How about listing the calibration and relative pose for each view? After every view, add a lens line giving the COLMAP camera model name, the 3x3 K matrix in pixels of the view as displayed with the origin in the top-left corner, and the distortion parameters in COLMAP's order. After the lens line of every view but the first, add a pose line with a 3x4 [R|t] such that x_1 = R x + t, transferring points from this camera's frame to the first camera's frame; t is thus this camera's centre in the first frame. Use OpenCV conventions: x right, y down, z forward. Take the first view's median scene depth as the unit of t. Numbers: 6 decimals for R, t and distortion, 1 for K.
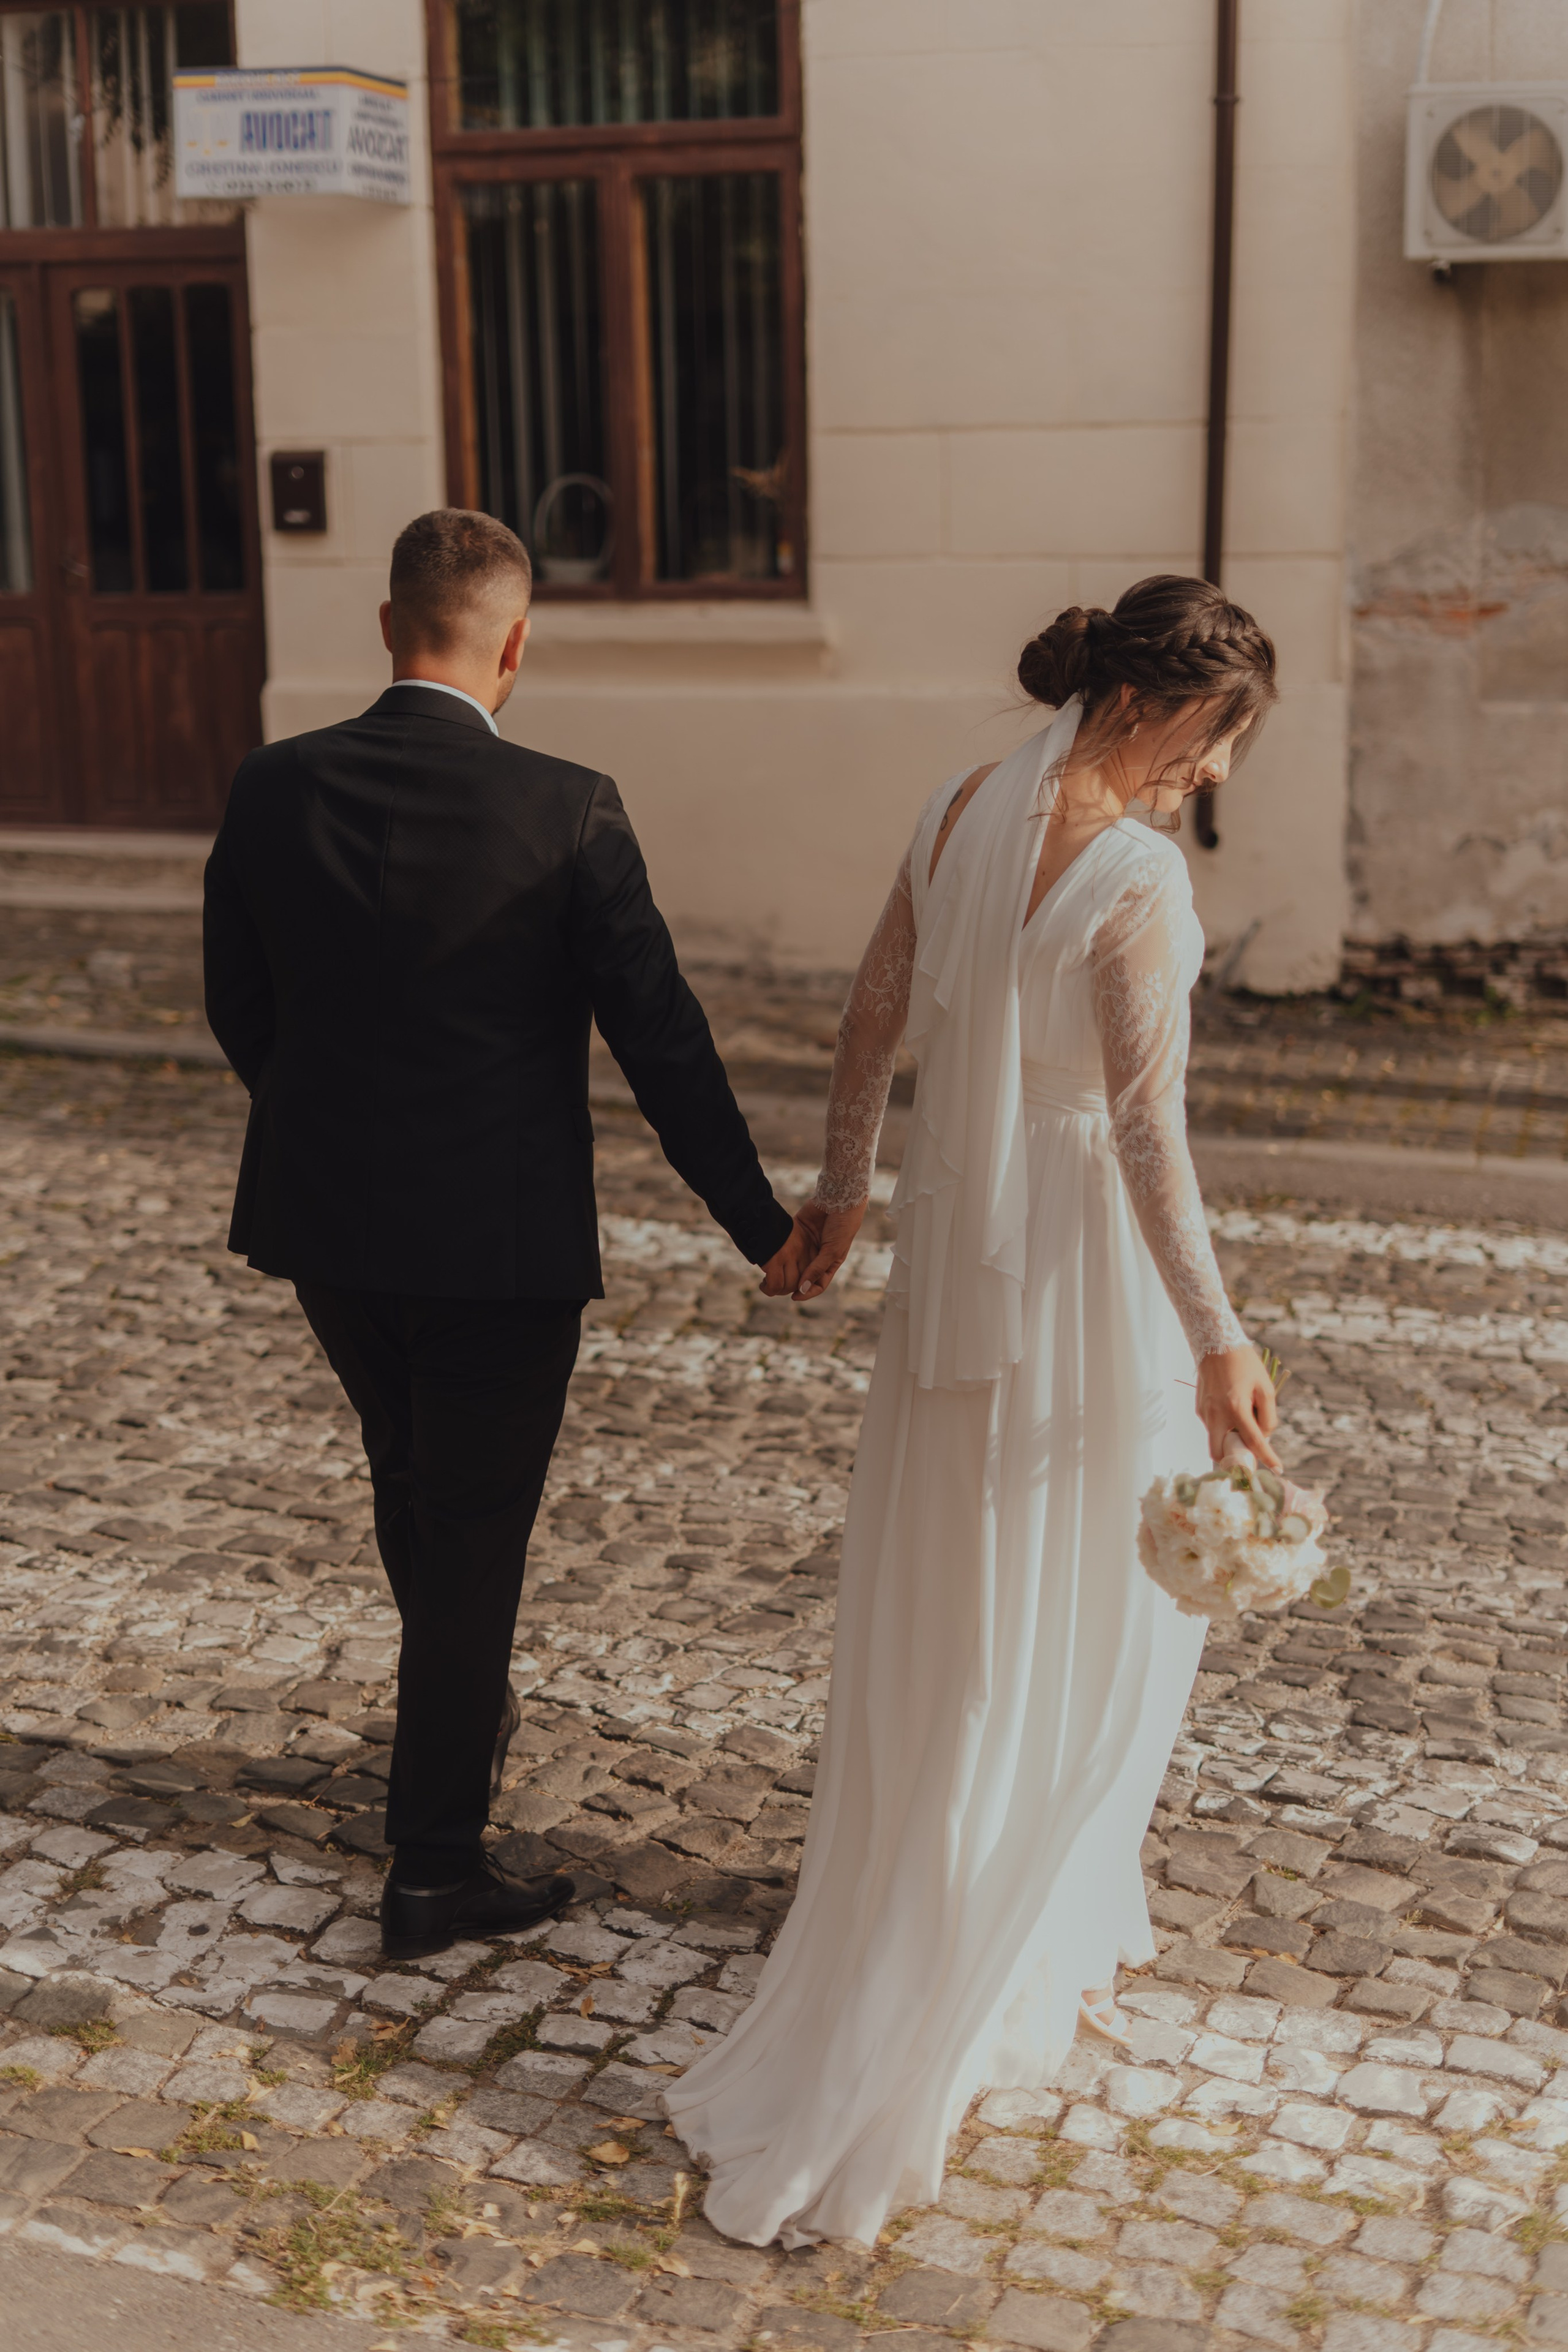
lens RADIAL K [[3164.6, 0, 784.0], [0, 3164.6, 1176.0], [0, 0, 1]] dist [0.240468, -0.955880]
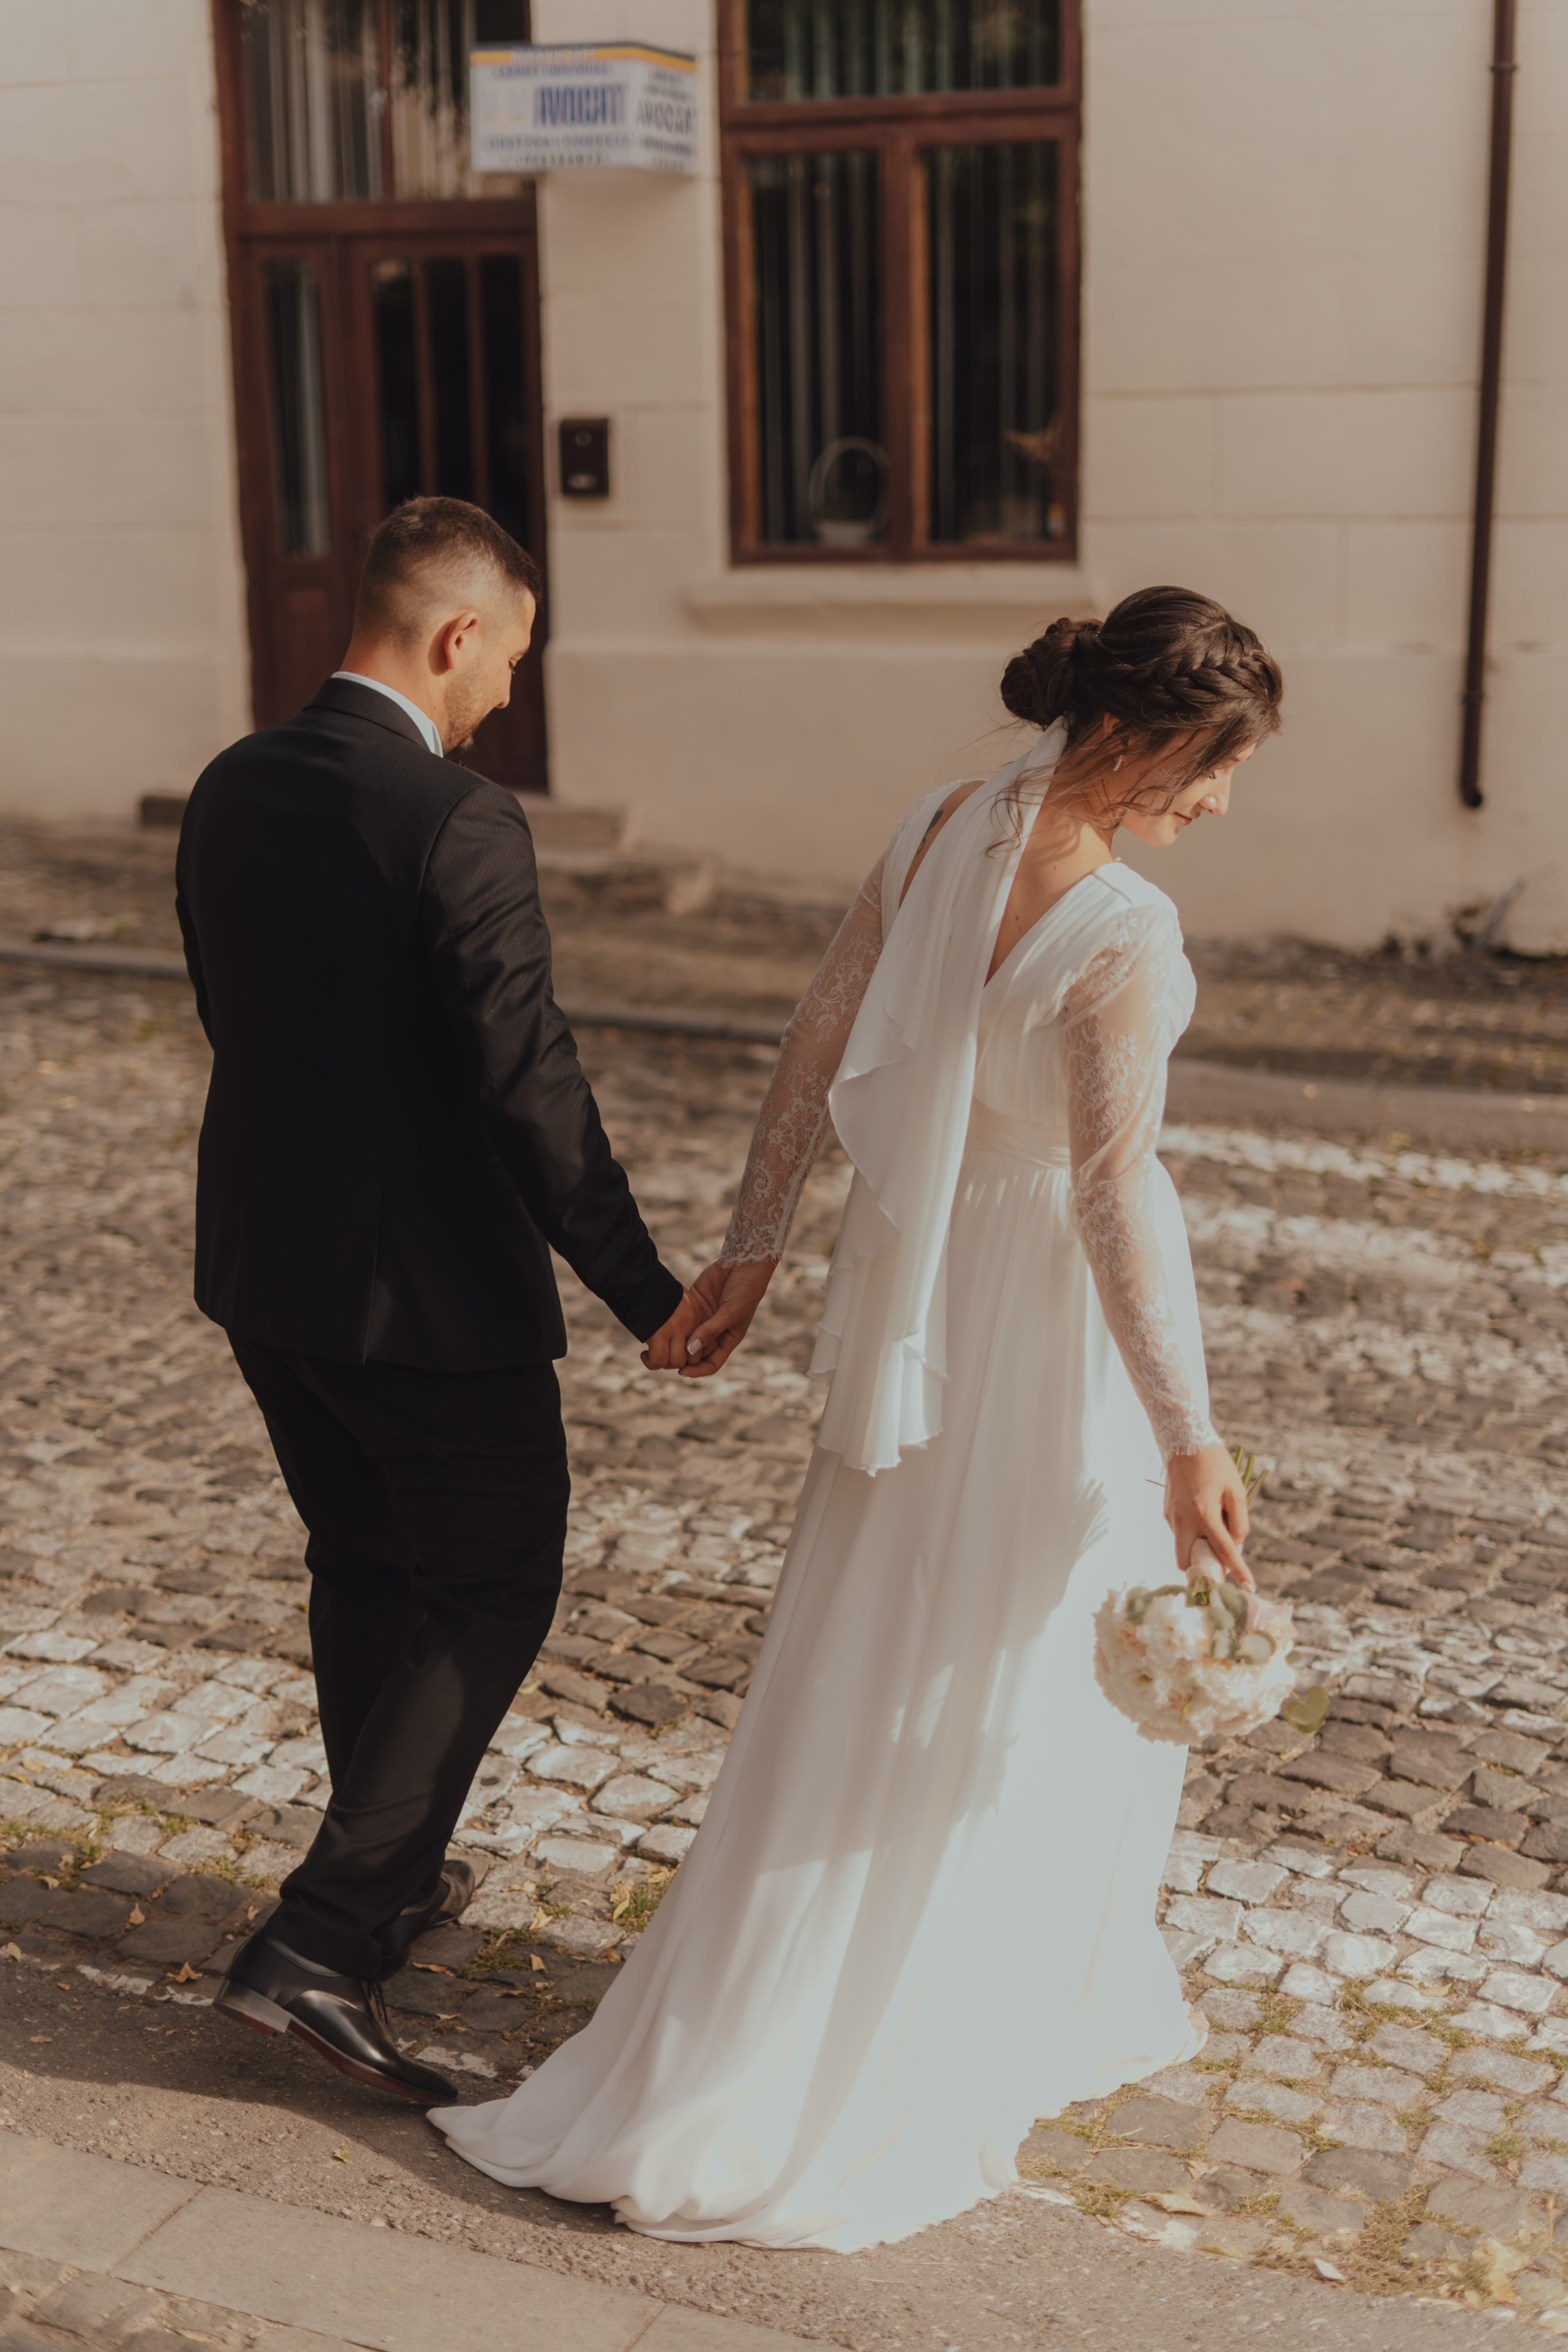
lens RADIAL K [[3164.6, 0, 784.0], [0, 3164.6, 1176.0], [0, 0, 1]] dist [0.240468, -0.955880]
pose [[0.996506, 0.018356, -0.081485, 0.001991], [-0.017431, 0.999775, 0.012050, 0.011290], [0.081688, -0.010587, 0.996602, -0.061887]]
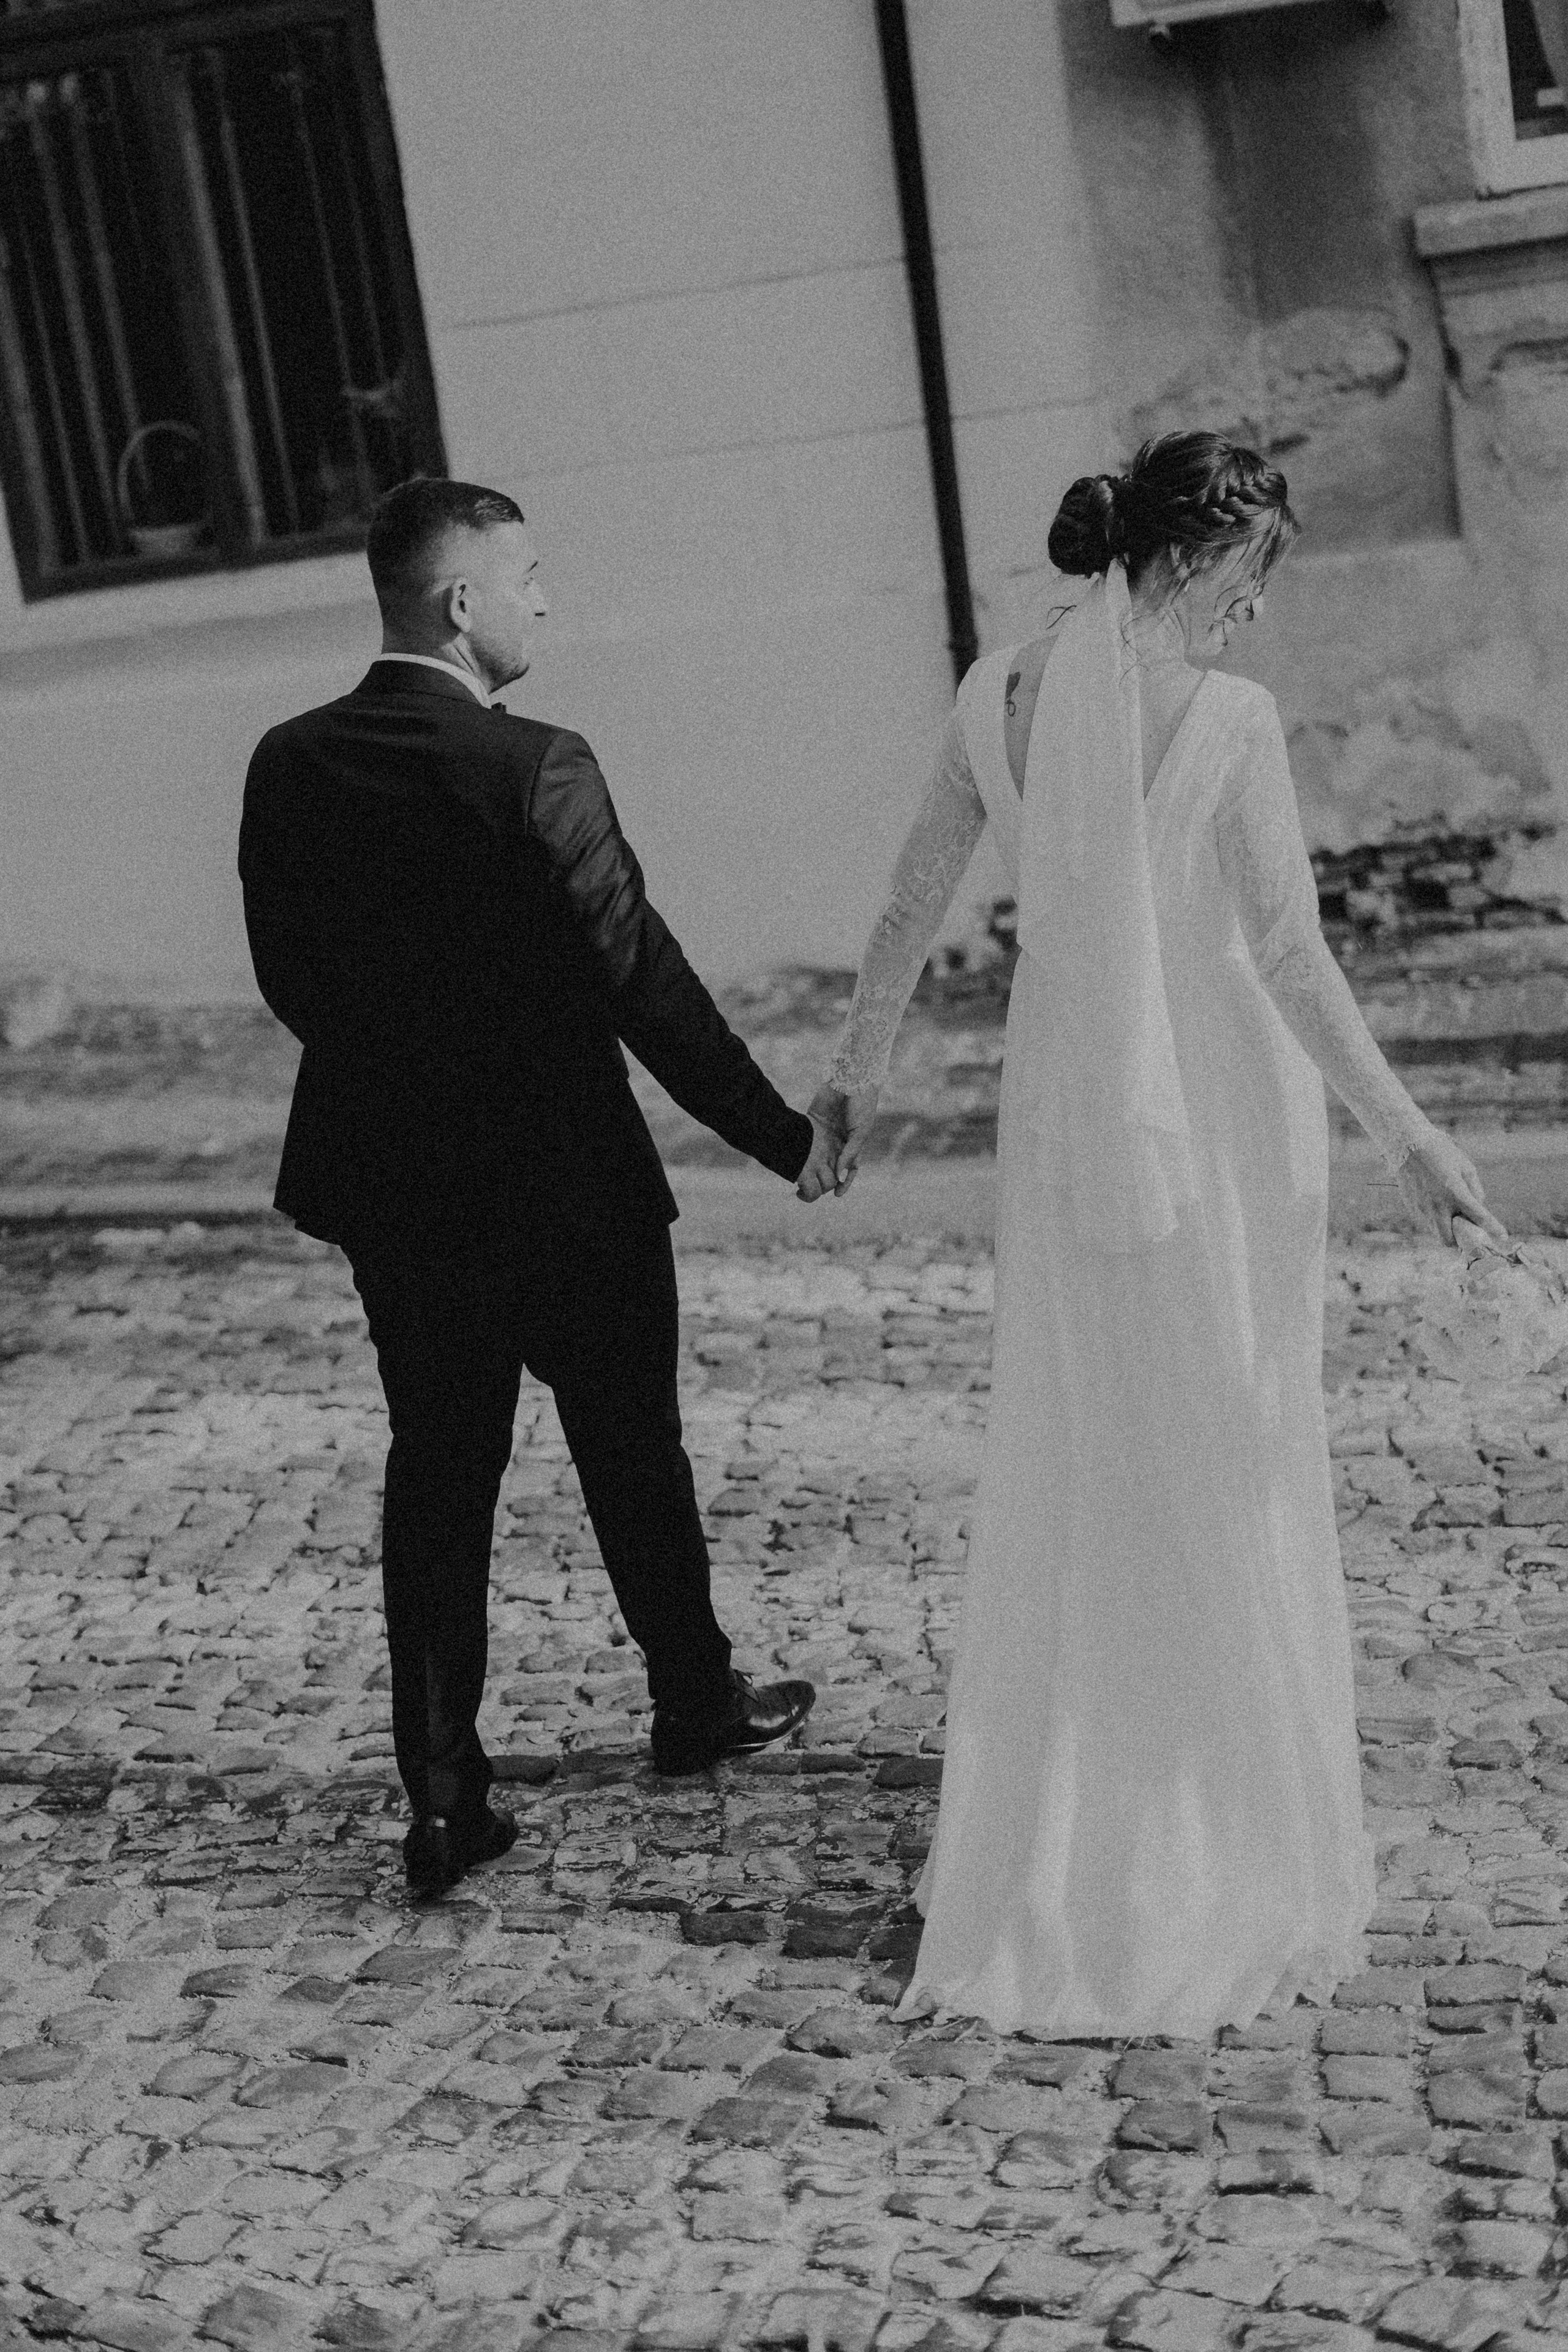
lens RADIAL K [[3586.7, 0, 736.3], [0, 3586.7, 1176.8], [0, 0, 1]] dist [-0.013513, -0.009600]
pose [[0.990885, -0.134475, 0.007926, 0.113808], [0.134336, 0.990807, 0.016004, -0.060042], [-0.010005, -0.014793, 0.999841, 0.215456]]
